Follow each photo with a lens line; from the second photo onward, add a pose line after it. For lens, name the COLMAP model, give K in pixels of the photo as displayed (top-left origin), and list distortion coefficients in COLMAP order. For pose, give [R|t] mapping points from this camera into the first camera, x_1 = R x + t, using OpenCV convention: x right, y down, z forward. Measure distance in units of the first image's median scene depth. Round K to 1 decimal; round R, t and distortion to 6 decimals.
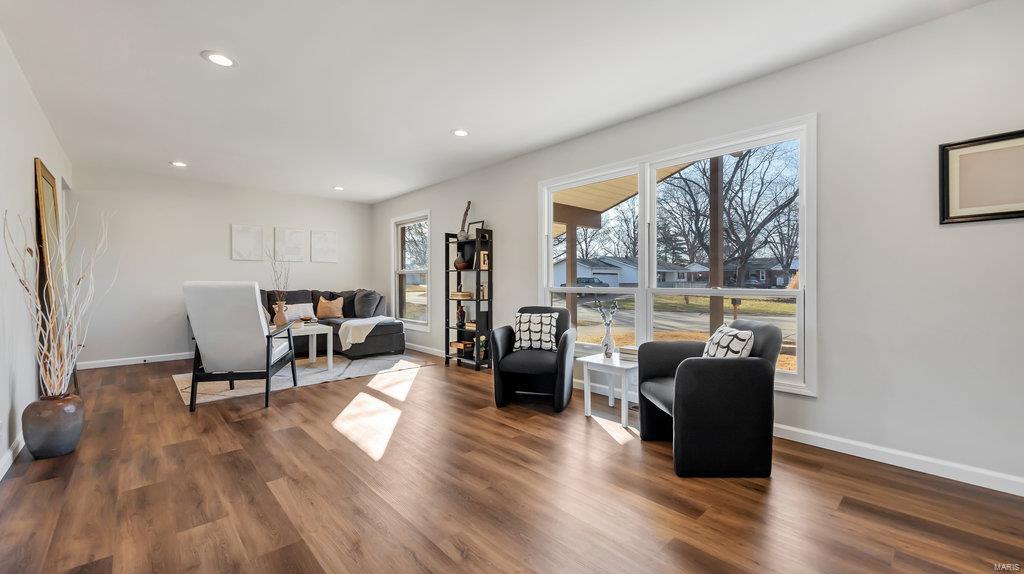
lens RADIAL K [[408.0, 0, 513.2], [0, 408.0, 281.6], [0, 0, 1]] dist [0.001549, 0.000015]
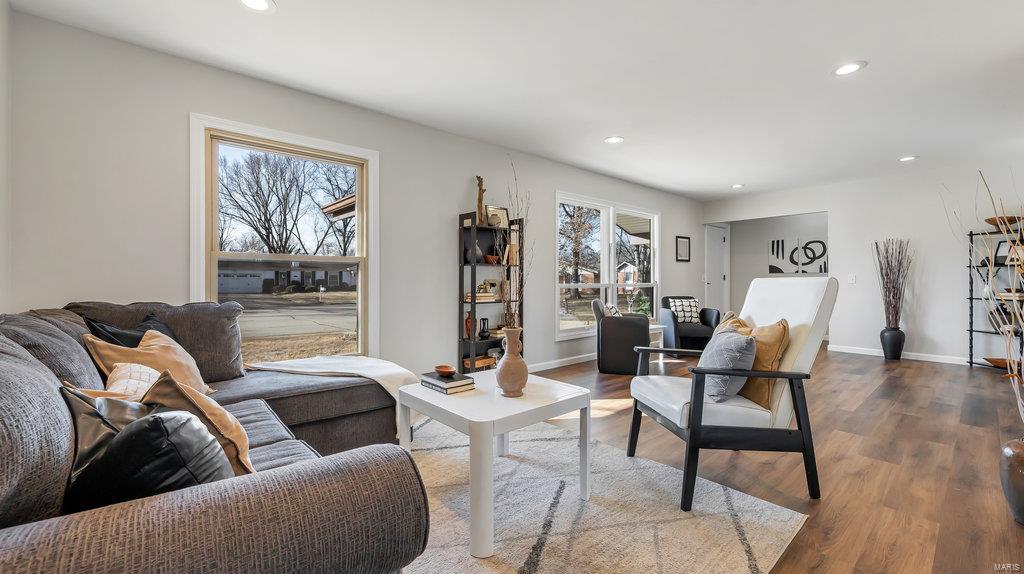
lens RADIAL K [[408.0, 0, 513.2], [0, 408.0, 281.6], [0, 0, 1]] dist [0.001549, 0.000015]
pose [[0.036975, -0.002844, 0.999312, -1.922076], [-0.003297, 0.999990, 0.002968, 0.007859], [-0.999311, -0.003404, 0.036965, 1.955745]]
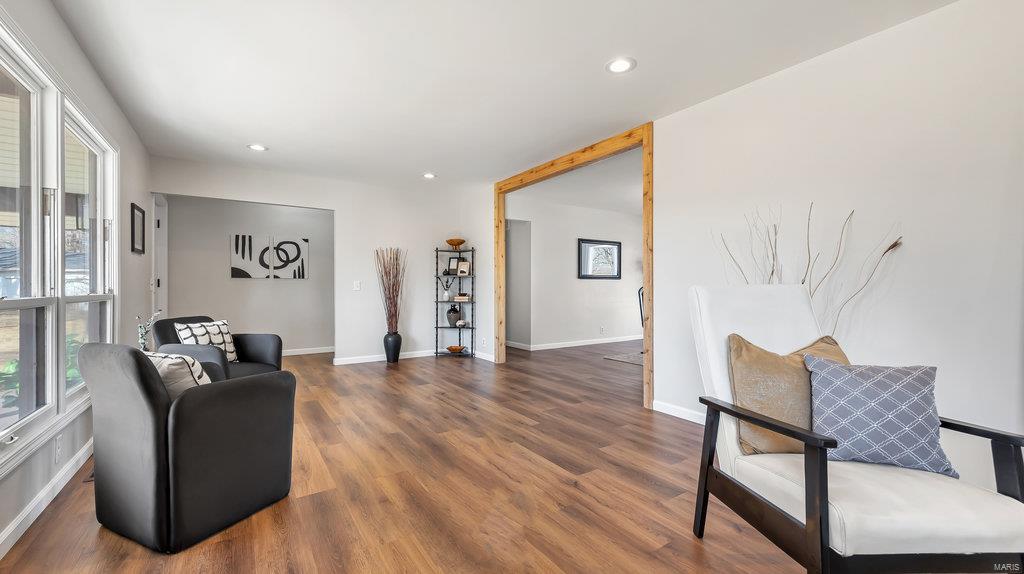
lens RADIAL K [[408.0, 0, 513.2], [0, 408.0, 281.6], [0, 0, 1]] dist [0.001549, 0.000015]
pose [[-0.987974, 0.002014, 0.154606, -0.653267], [-0.000487, 0.999870, -0.016140, 0.005969], [-0.154618, -0.016021, -0.987844, 2.192538]]
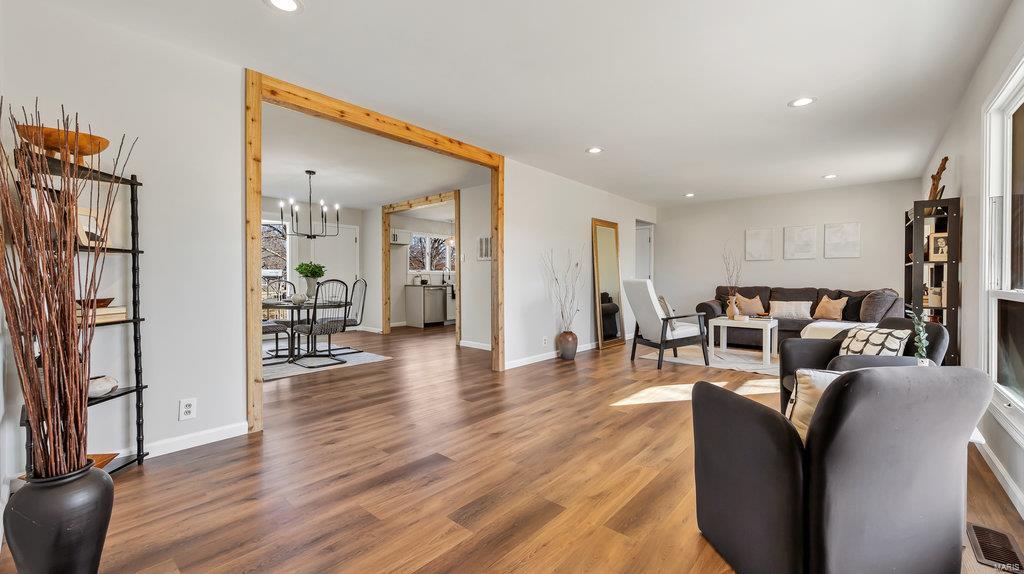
lens RADIAL K [[408.0, 0, 513.2], [0, 408.0, 281.6], [0, 0, 1]] dist [0.001549, 0.000015]
pose [[0.105023, 0.007760, -0.994440, 1.043387], [0.000921, 0.999968, 0.007900, -0.006550], [0.994469, -0.001746, 0.105012, 0.512477]]
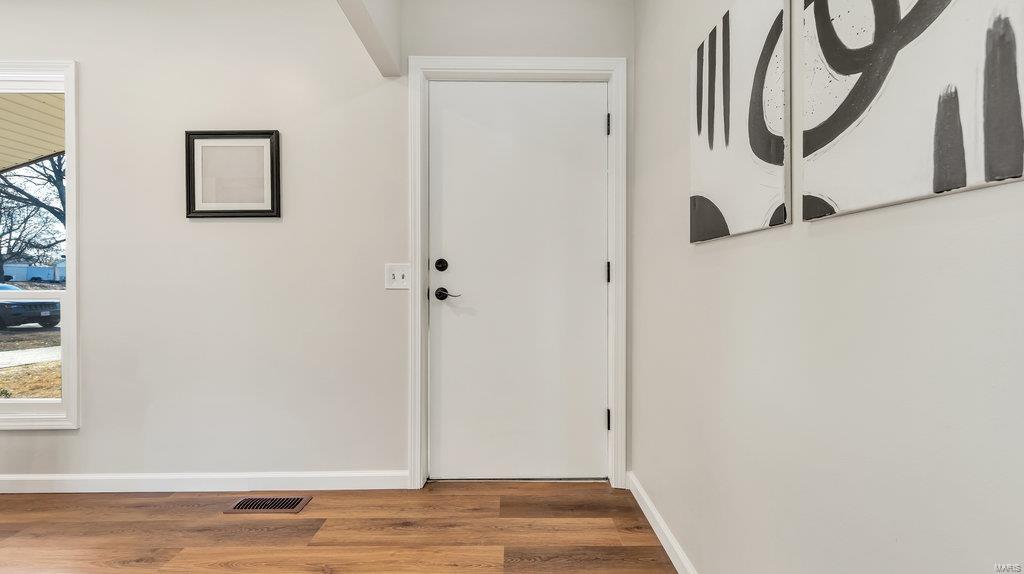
lens RADIAL K [[408.0, 0, 513.2], [0, 408.0, 281.6], [0, 0, 1]] dist [0.001549, 0.000015]
pose [[0.674089, -0.005326, 0.738631, 0.792419], [-0.001887, 0.999958, 0.008932, -0.005642], [-0.738648, -0.007415, 0.674051, -0.147120]]
